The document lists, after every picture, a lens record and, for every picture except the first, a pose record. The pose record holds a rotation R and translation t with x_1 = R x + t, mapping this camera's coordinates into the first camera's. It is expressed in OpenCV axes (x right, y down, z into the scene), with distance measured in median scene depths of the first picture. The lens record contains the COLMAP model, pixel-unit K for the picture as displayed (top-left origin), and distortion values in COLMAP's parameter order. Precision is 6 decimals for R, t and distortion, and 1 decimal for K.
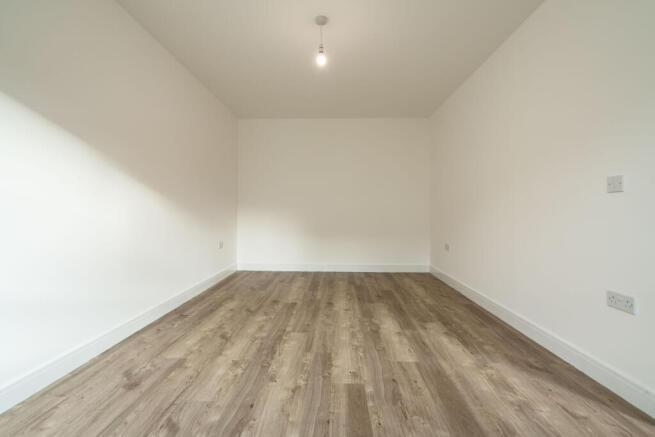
lens RADIAL K [[300.3, 0, 327.6], [0, 300.3, 217.0], [0, 0, 1]] dist [-0.003038, -0.000566]
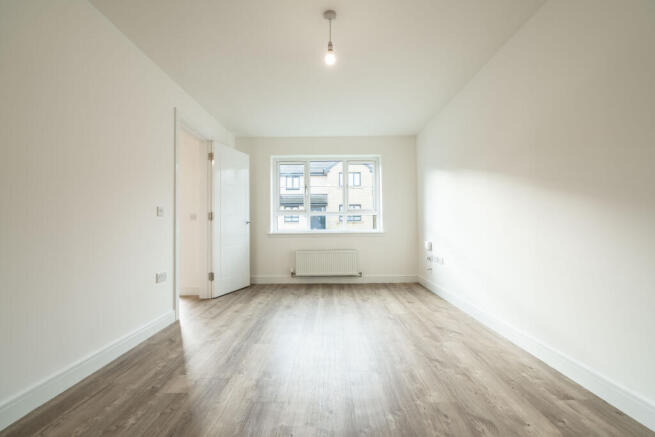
lens RADIAL K [[300.3, 0, 328.5], [0, 300.3, 220.5], [0, 0, 1]] dist [-0.003038, -0.000566]
pose [[-0.999614, 0.005880, -0.027136, 0.013136], [0.005915, 0.999982, -0.001198, -0.034869], [0.027128, -0.001358, -0.999631, 1.945223]]
